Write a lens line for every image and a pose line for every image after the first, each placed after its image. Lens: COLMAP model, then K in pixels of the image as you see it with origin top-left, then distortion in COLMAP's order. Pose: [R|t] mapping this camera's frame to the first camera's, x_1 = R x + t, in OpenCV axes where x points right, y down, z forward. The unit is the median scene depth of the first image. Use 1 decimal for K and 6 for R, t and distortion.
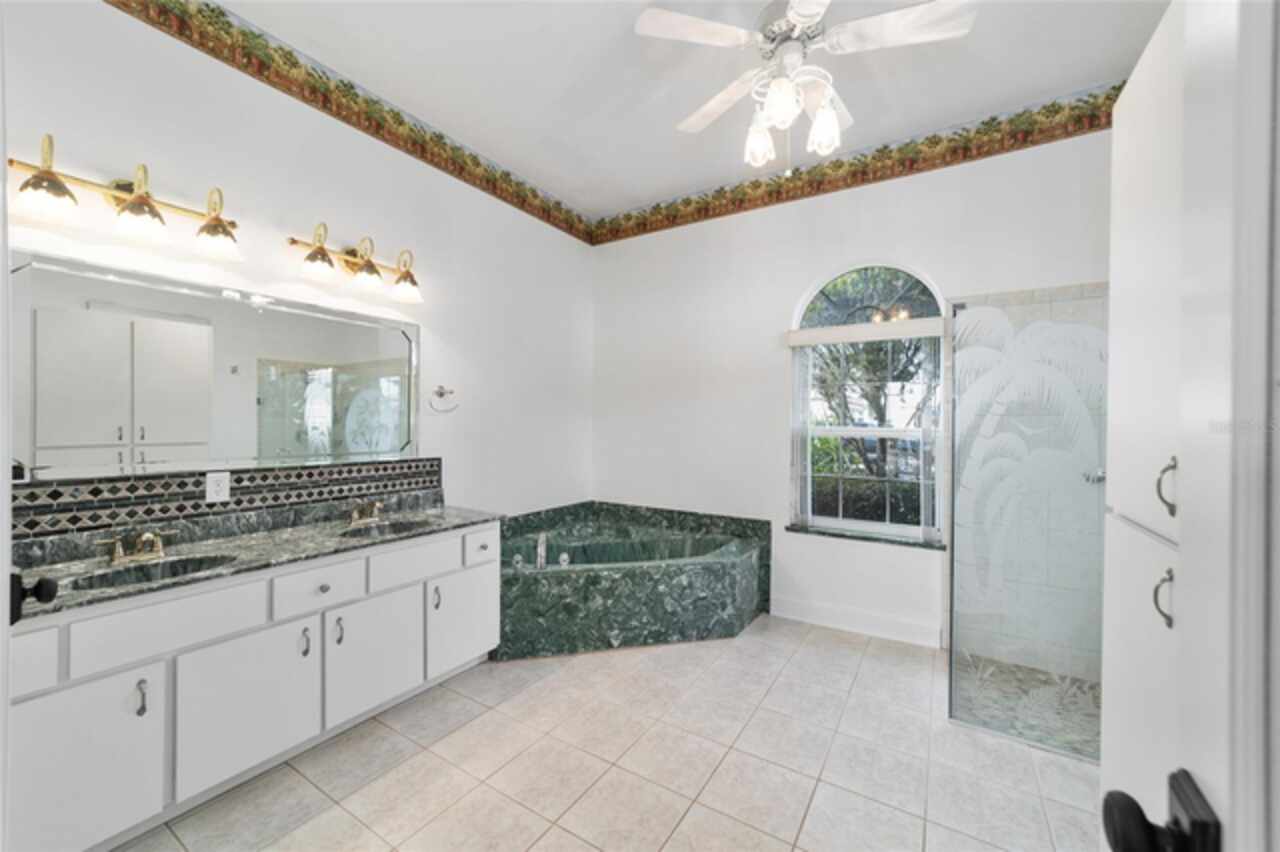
lens RADIAL K [[504.2, 0, 627.1], [0, 504.2, 424.3], [0, 0, 1]] dist [-0.011600, 0.000199]
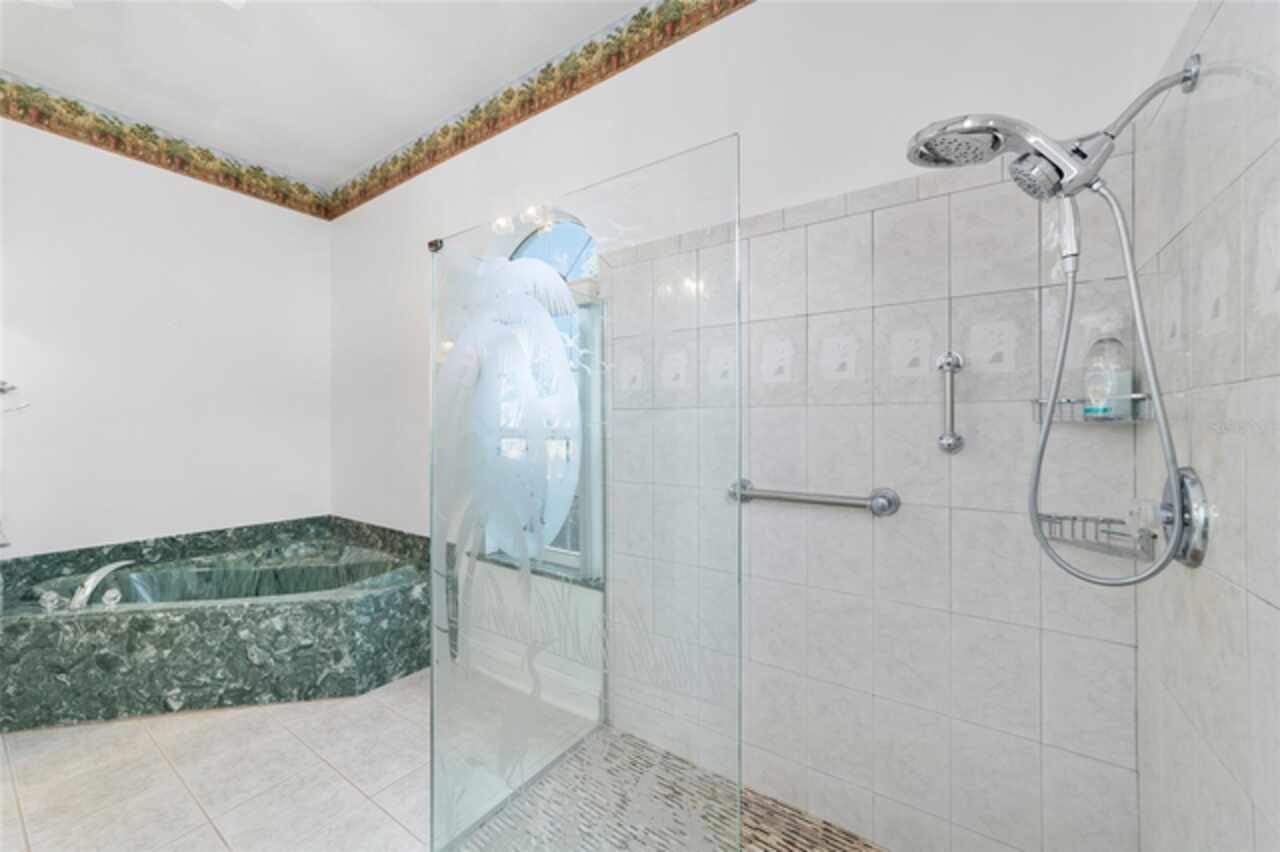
lens RADIAL K [[494.7, 0, 632.1], [0, 494.7, 423.9], [0, 0, 1]] dist [-0.014849, 0.007232]
pose [[0.999125, -0.008271, -0.040993, 0.719647], [0.007933, 0.999933, -0.008391, 0.010286], [0.041059, 0.008058, 0.999124, 0.264764]]
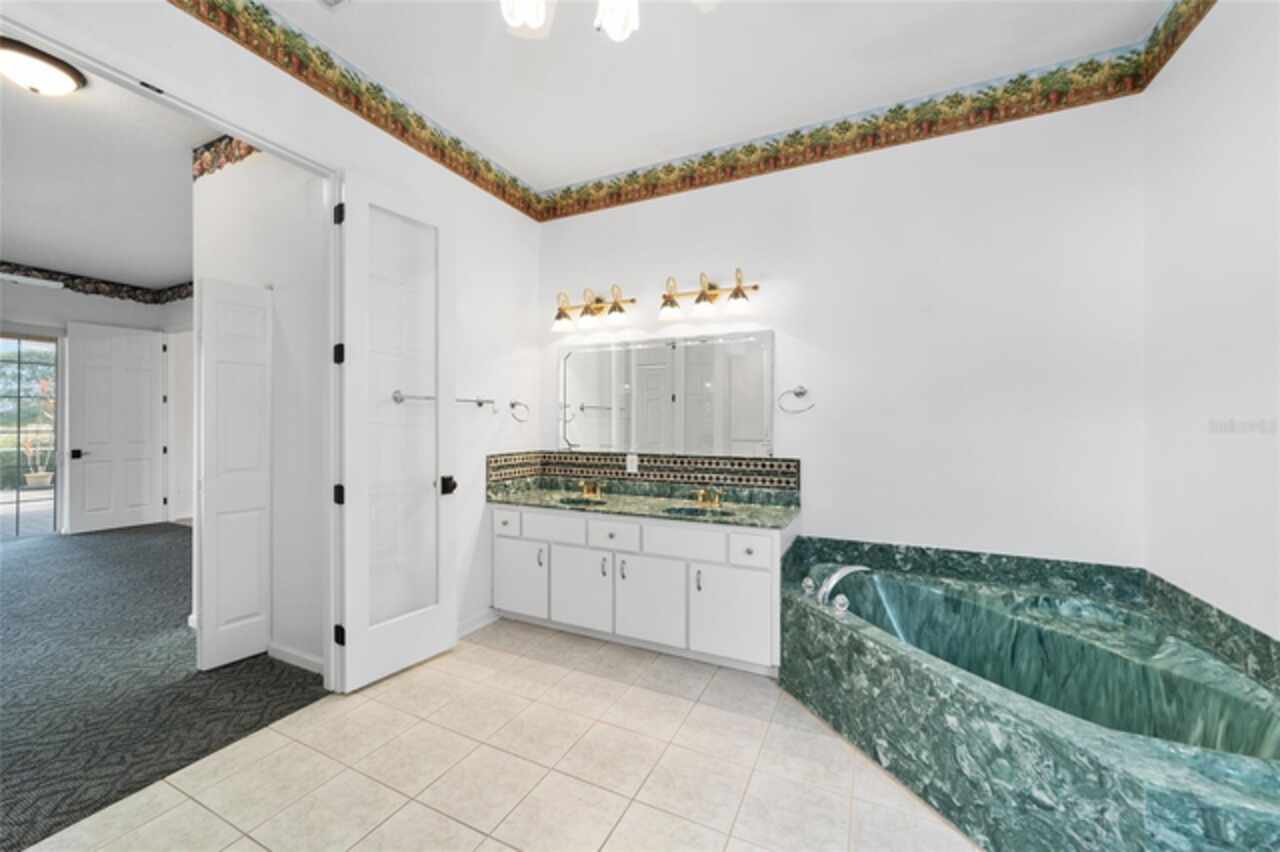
lens RADIAL K [[494.7, 0, 632.1], [0, 494.7, 423.9], [0, 0, 1]] dist [-0.014849, 0.007232]
pose [[0.108848, -0.008092, -0.994025, 0.577003], [-0.003138, 0.999959, -0.008484, 0.006923], [0.994053, 0.004043, 0.108818, 0.606097]]
